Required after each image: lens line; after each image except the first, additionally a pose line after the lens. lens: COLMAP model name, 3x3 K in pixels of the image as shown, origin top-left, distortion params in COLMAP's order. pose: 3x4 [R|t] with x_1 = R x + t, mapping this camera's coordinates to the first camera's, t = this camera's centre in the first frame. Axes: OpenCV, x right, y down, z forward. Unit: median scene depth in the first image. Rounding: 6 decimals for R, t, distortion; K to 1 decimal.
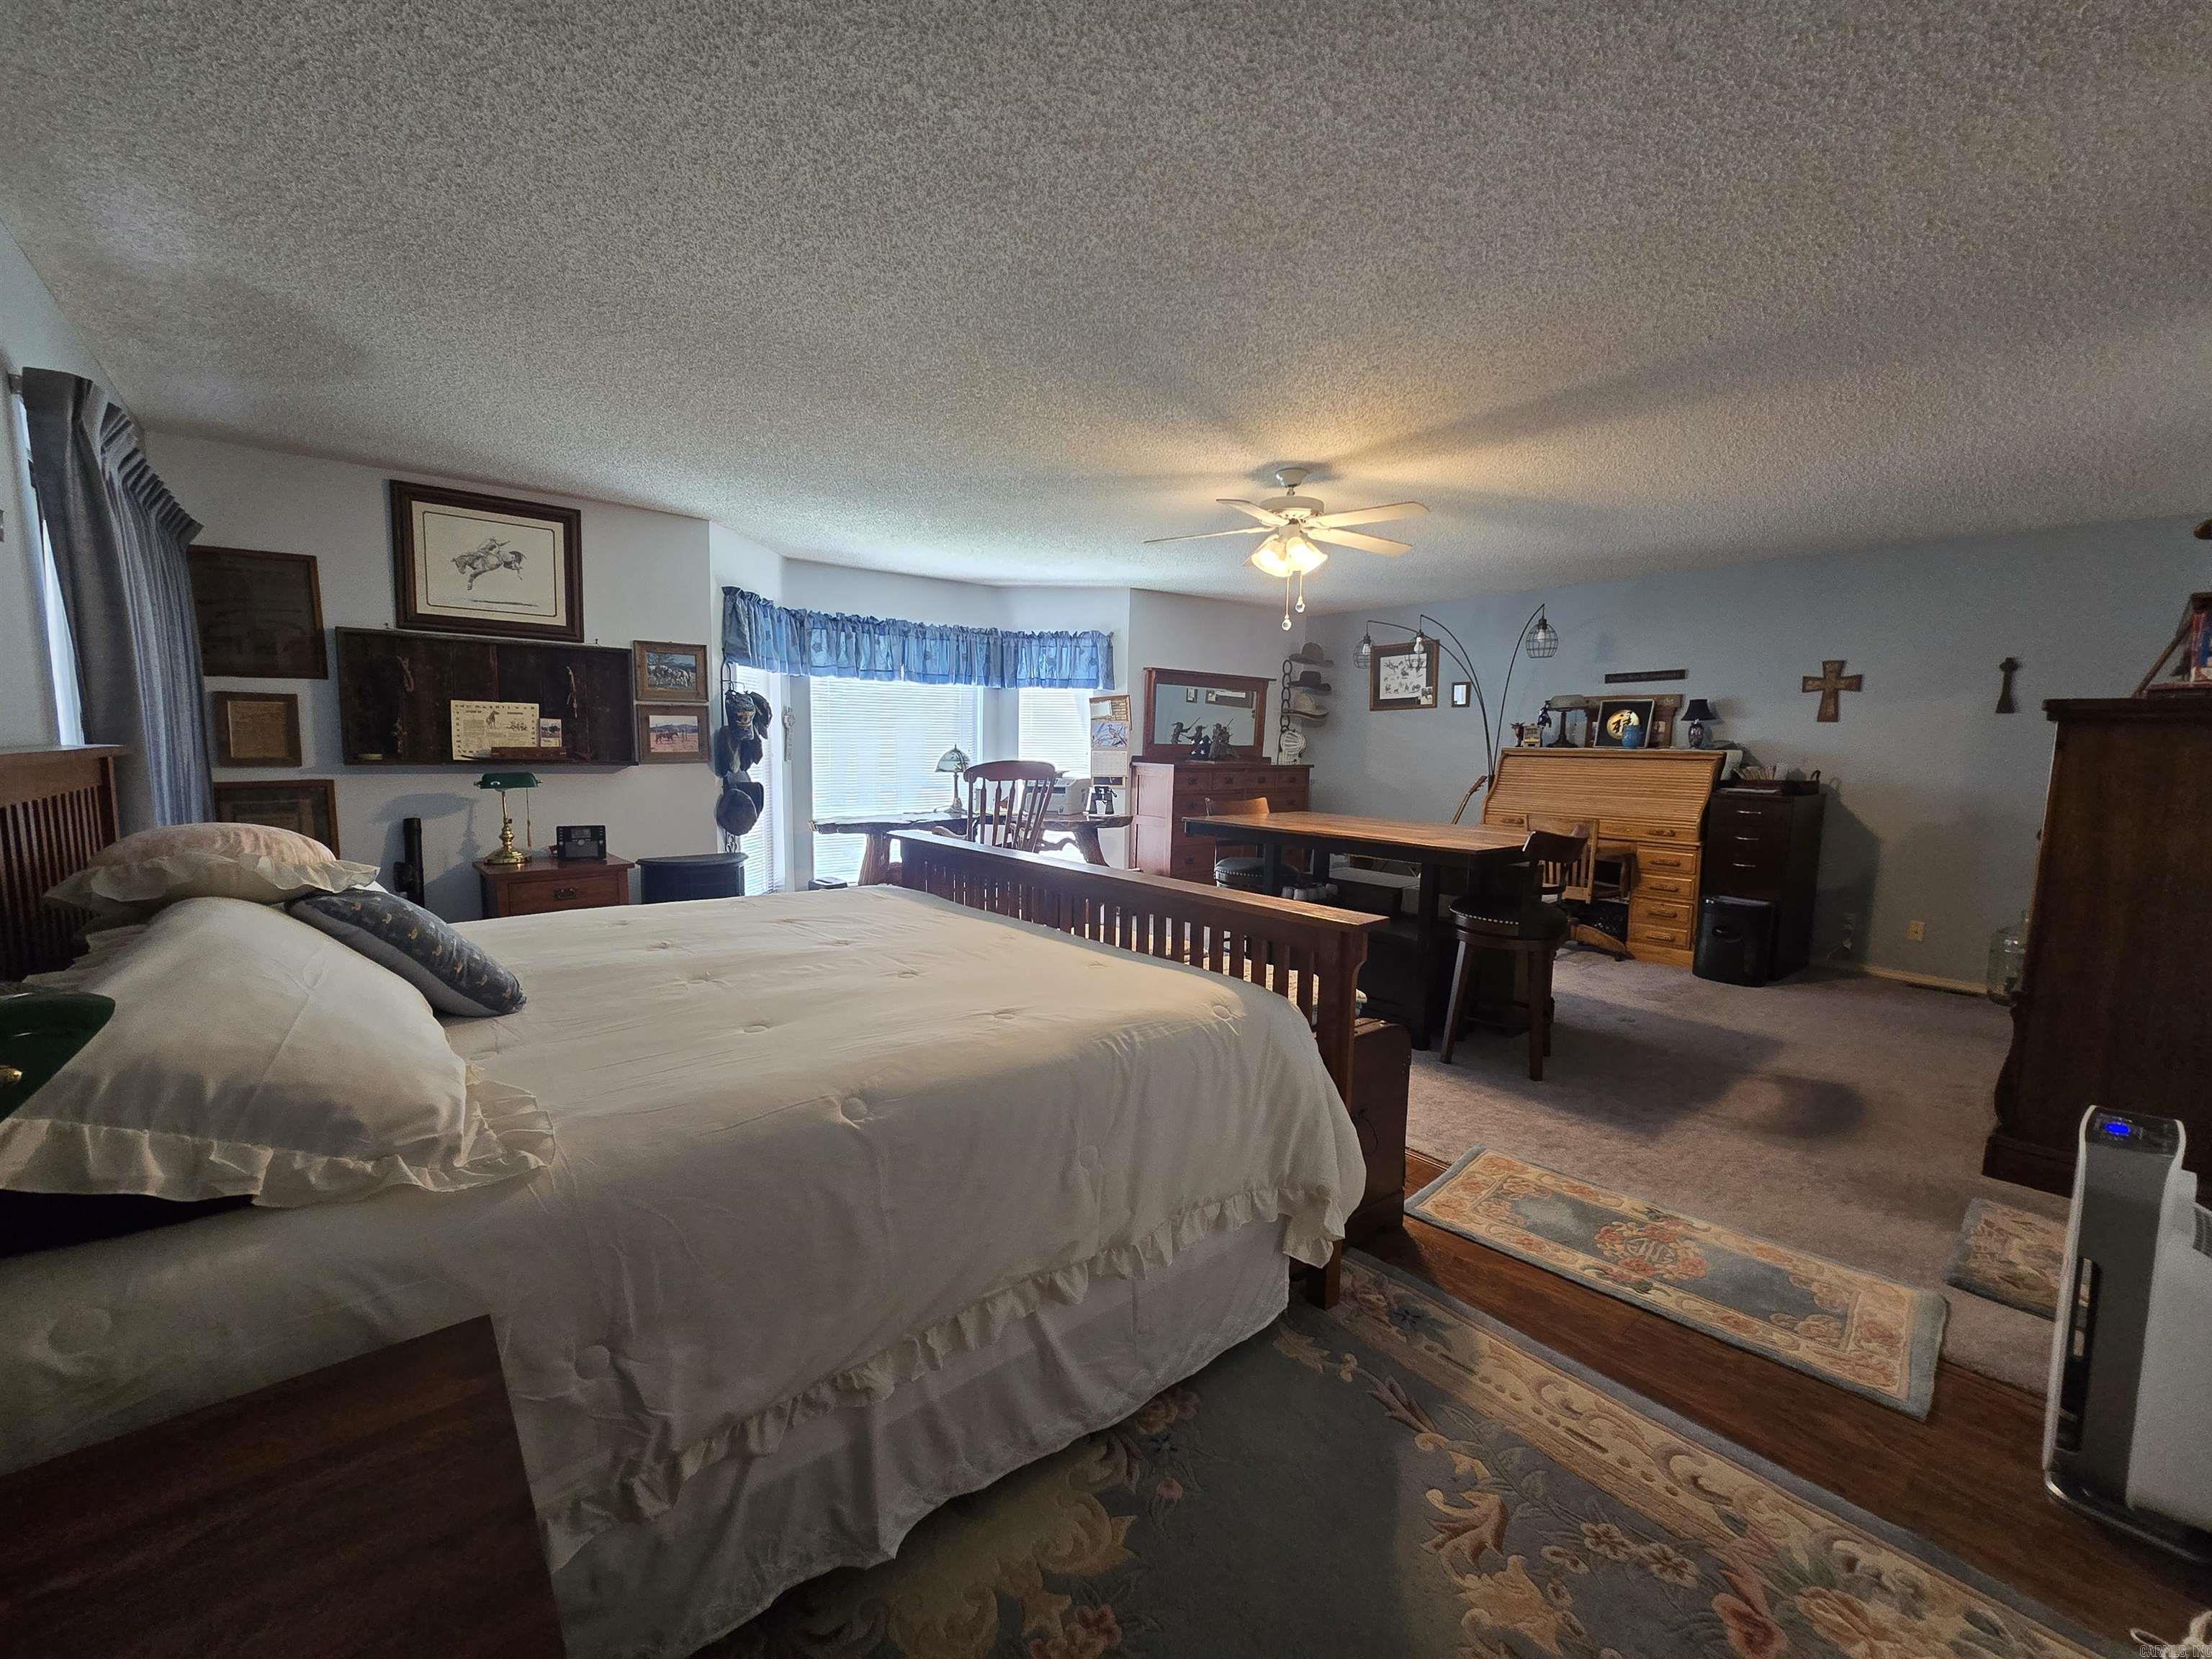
lens RADIAL K [[896.0, 0, 1100.0], [0, 896.0, 833.0], [0, 0, 1]] dist [0.001522, 0.000040]
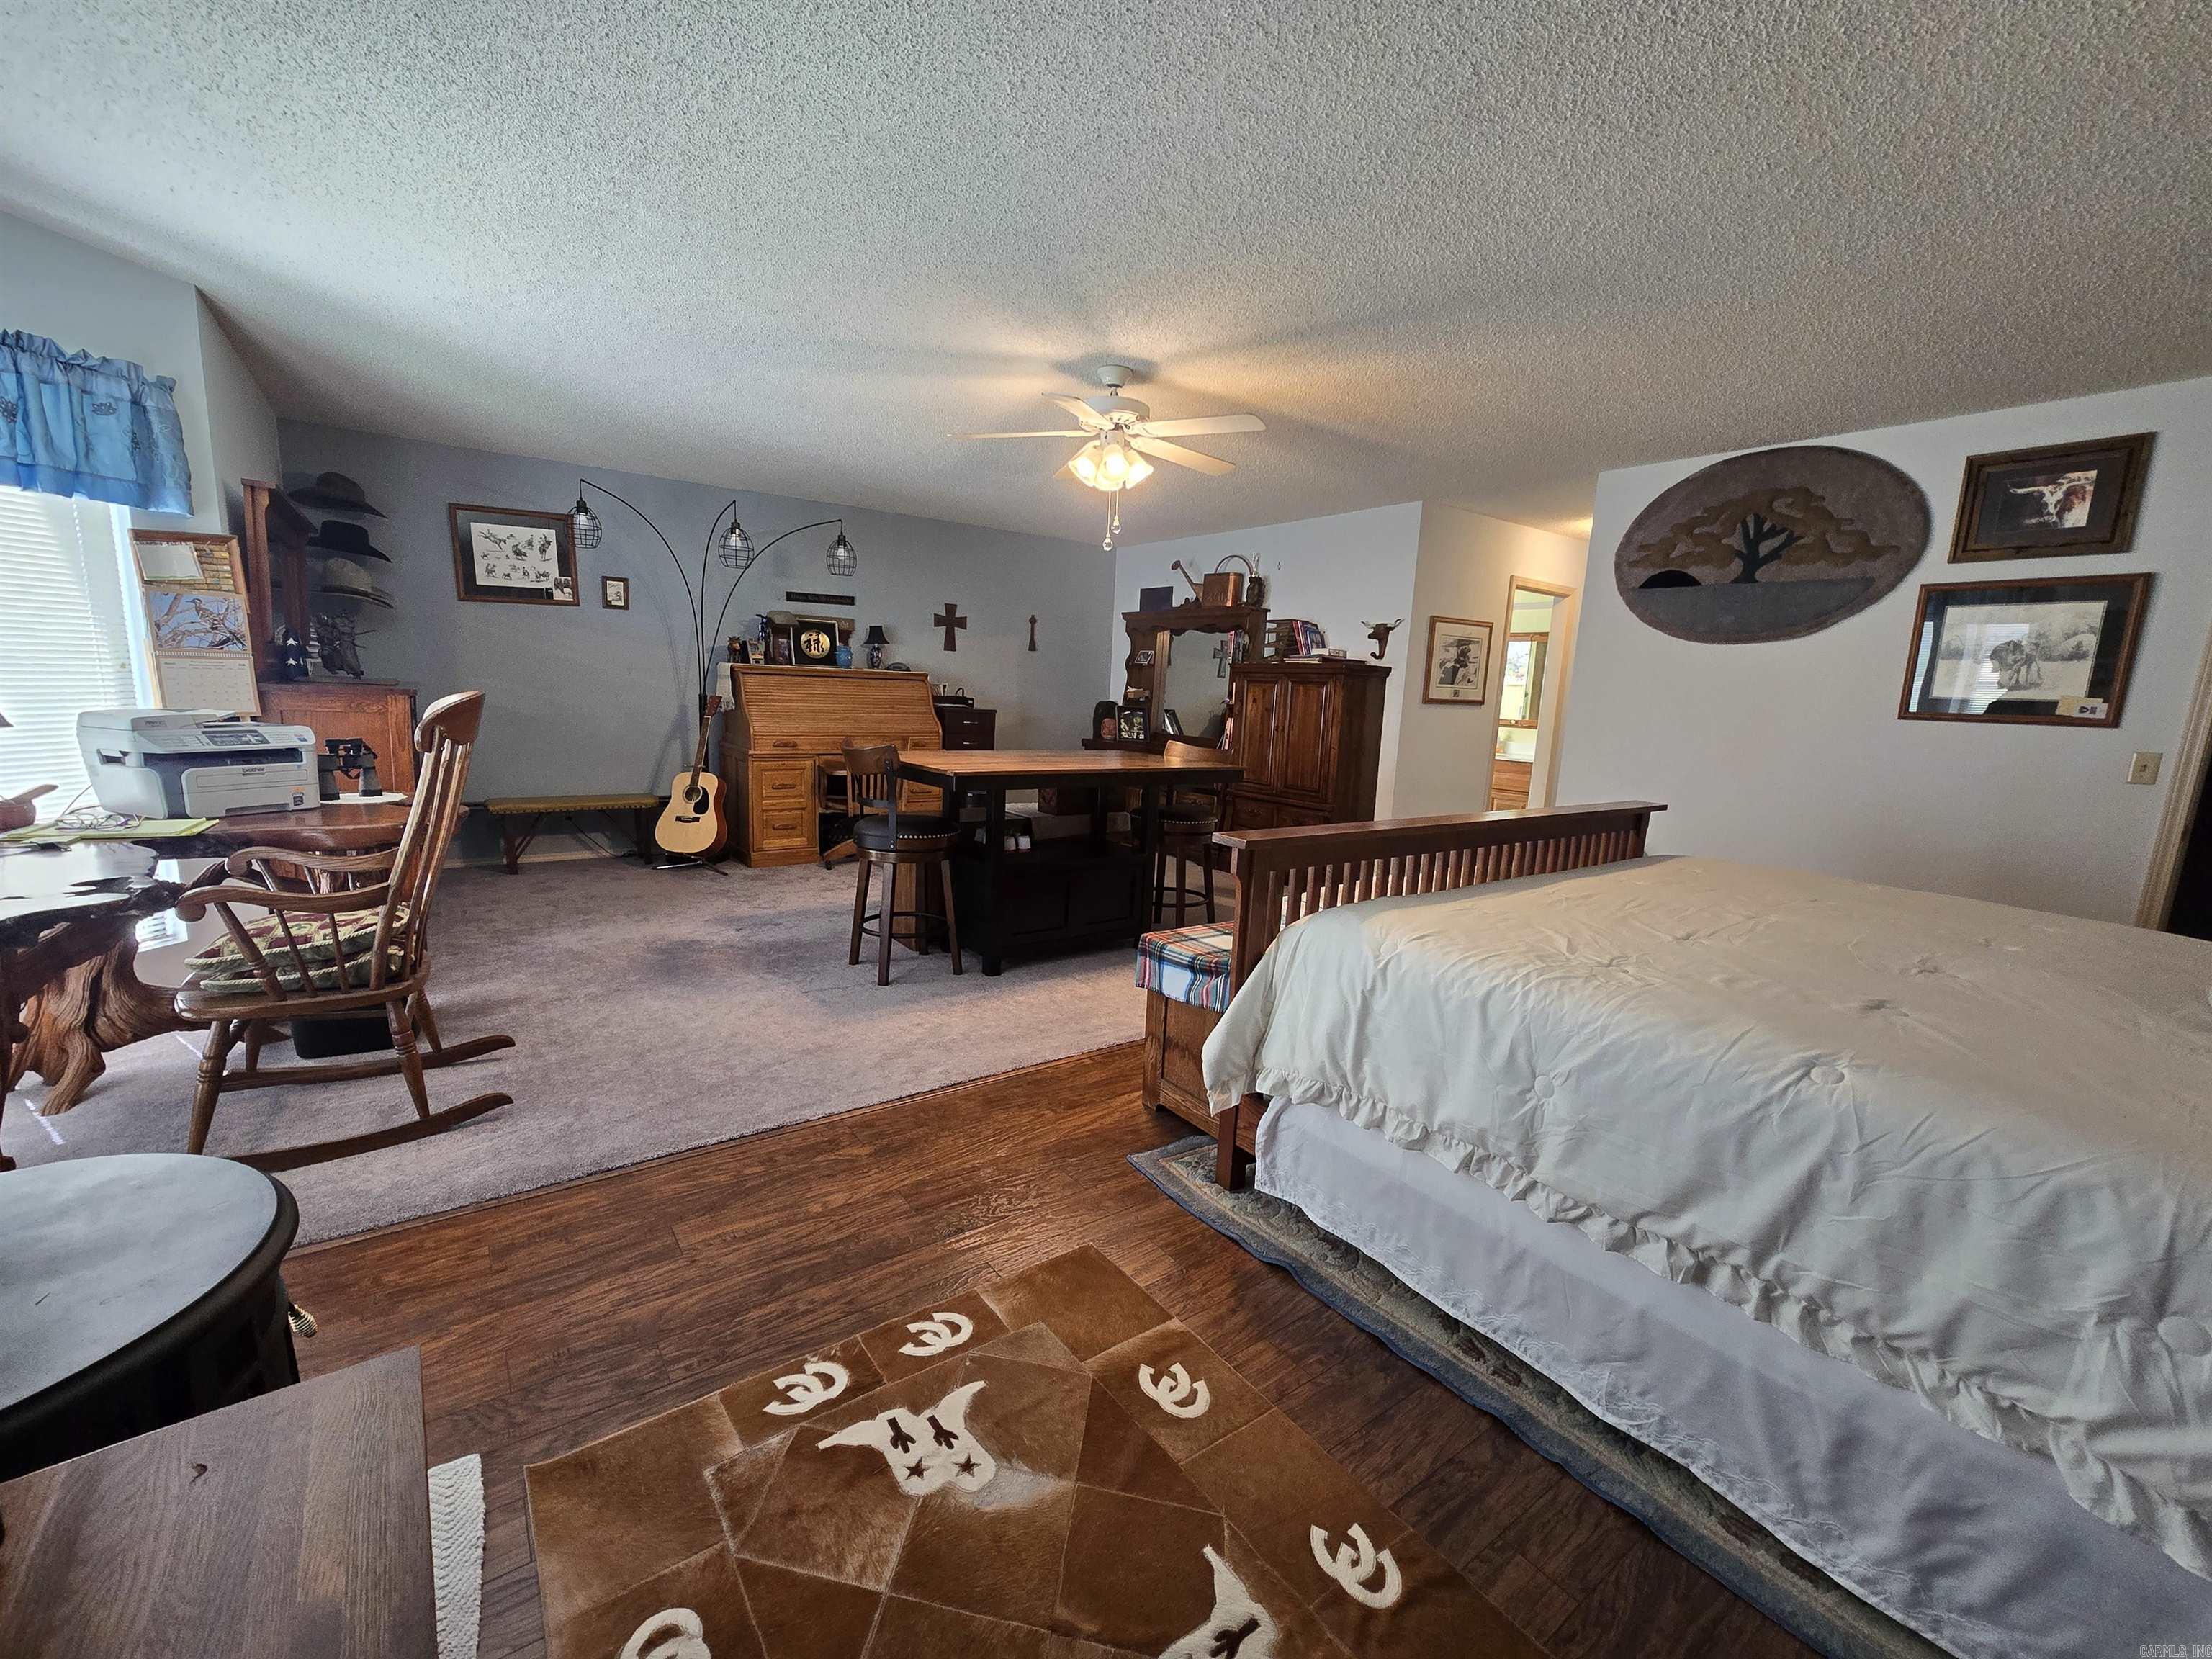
lens RADIAL K [[896.0, 0, 1102.1], [0, 896.0, 835.7], [0, 0, 1]] dist [0.001522, 0.000040]
pose [[0.085232, -0.178967, 0.980156, -0.408728], [0.059188, 0.982908, 0.174323, -0.056842], [-0.994602, 0.043156, 0.094368, 0.519811]]
